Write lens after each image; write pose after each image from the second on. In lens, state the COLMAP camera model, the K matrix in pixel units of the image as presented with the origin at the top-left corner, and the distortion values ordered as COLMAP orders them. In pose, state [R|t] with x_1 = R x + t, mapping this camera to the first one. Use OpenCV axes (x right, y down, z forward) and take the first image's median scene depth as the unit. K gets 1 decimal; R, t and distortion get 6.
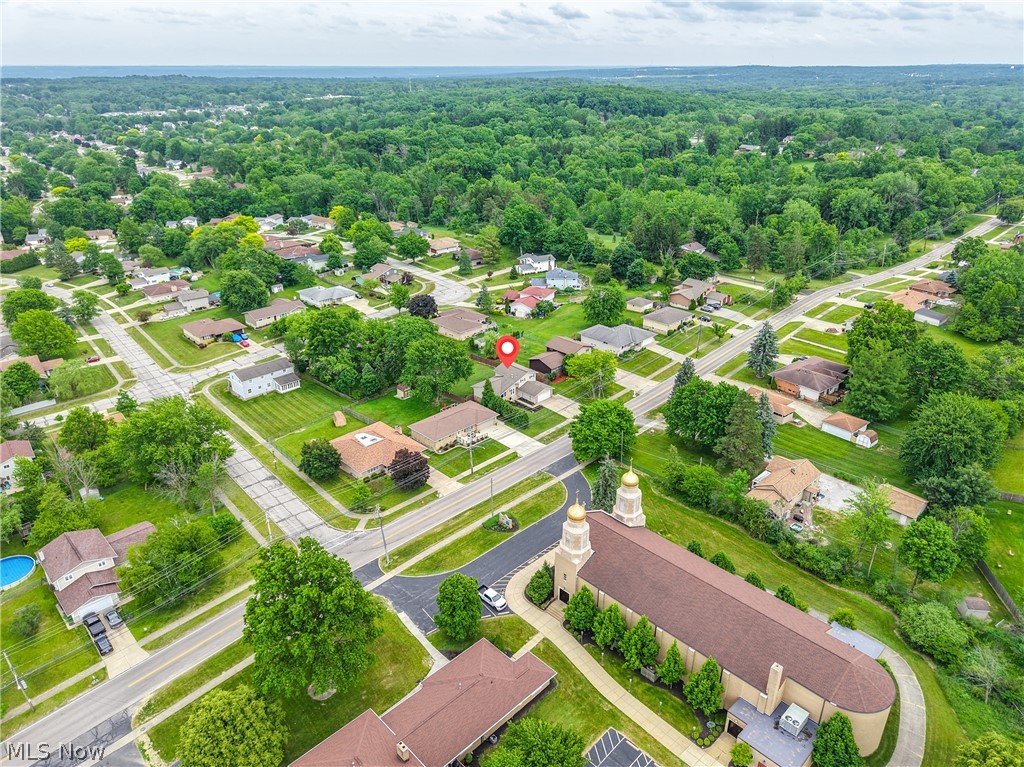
lens RADIAL K [[691.0, 0, 512.0], [0, 691.0, 383.5], [0, 0, 1]] dist [-0.001486, -0.000558]
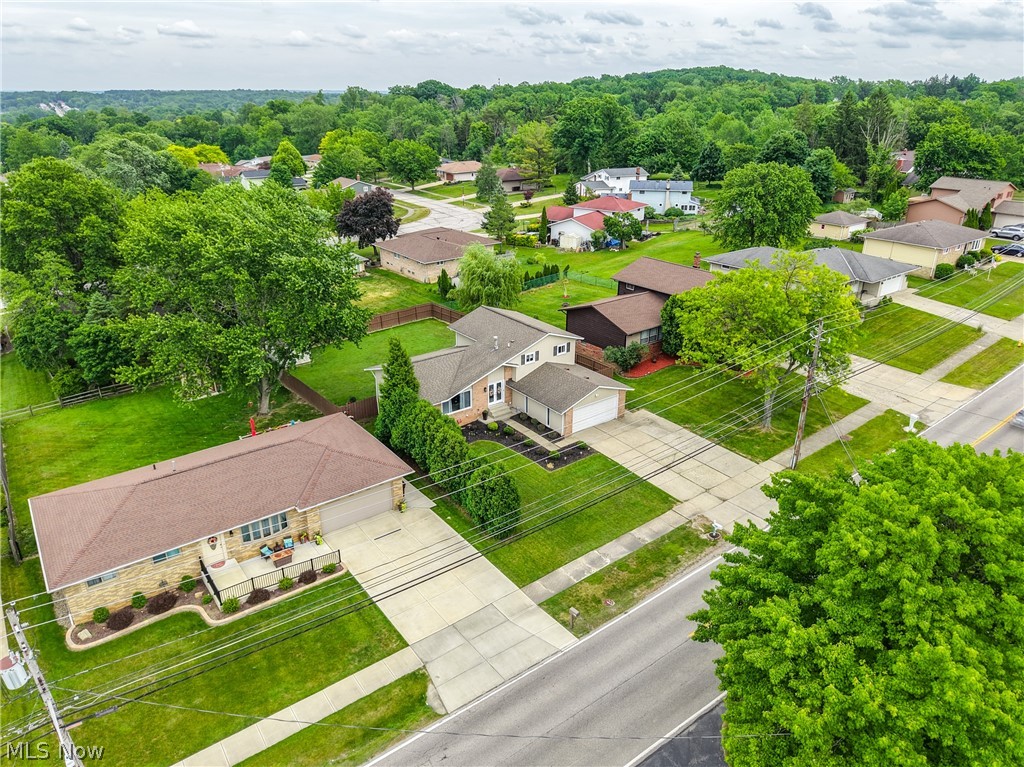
lens RADIAL K [[691.0, 0, 512.0], [0, 691.0, 383.5], [0, 0, 1]] dist [-0.001486, -0.000558]
pose [[0.991657, 0.049460, -0.119042, 0.041782], [-0.053350, 0.998134, -0.029718, 0.015291], [0.117350, 0.035821, 0.992444, 0.649651]]
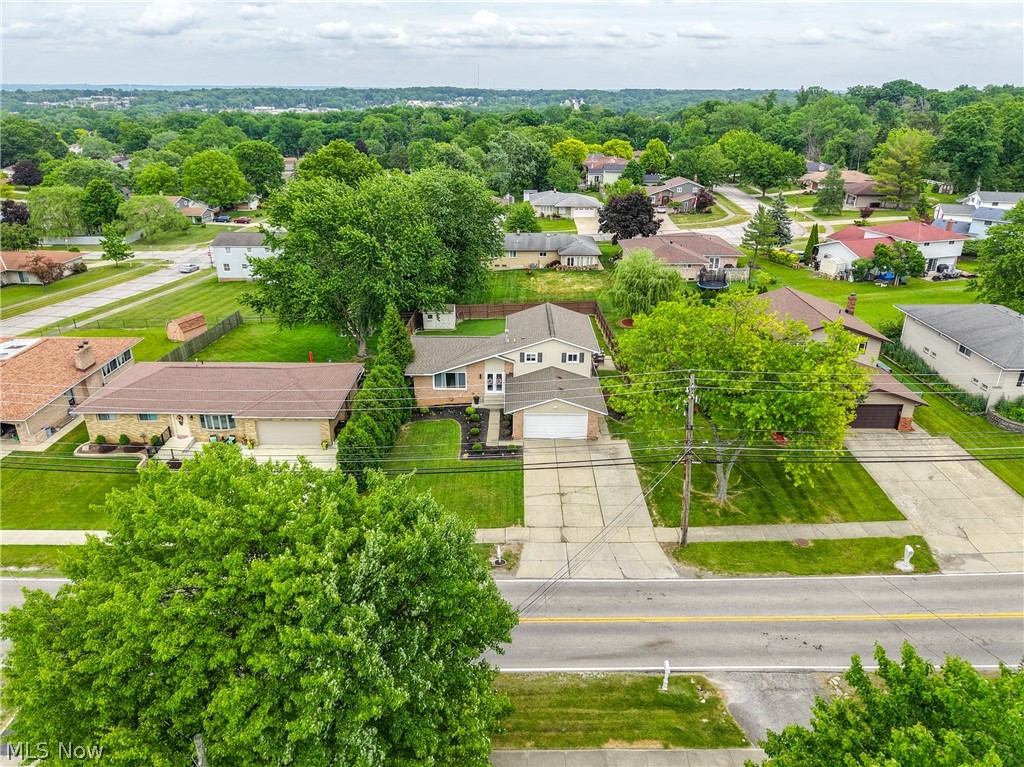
lens RADIAL K [[691.0, 0, 512.0], [0, 691.0, 383.5], [0, 0, 1]] dist [-0.001486, -0.000558]
pose [[0.711949, 0.277757, -0.644965, 0.199096], [-0.298882, 0.950963, 0.079613, -0.014680], [0.635451, 0.136089, 0.760054, 0.711901]]
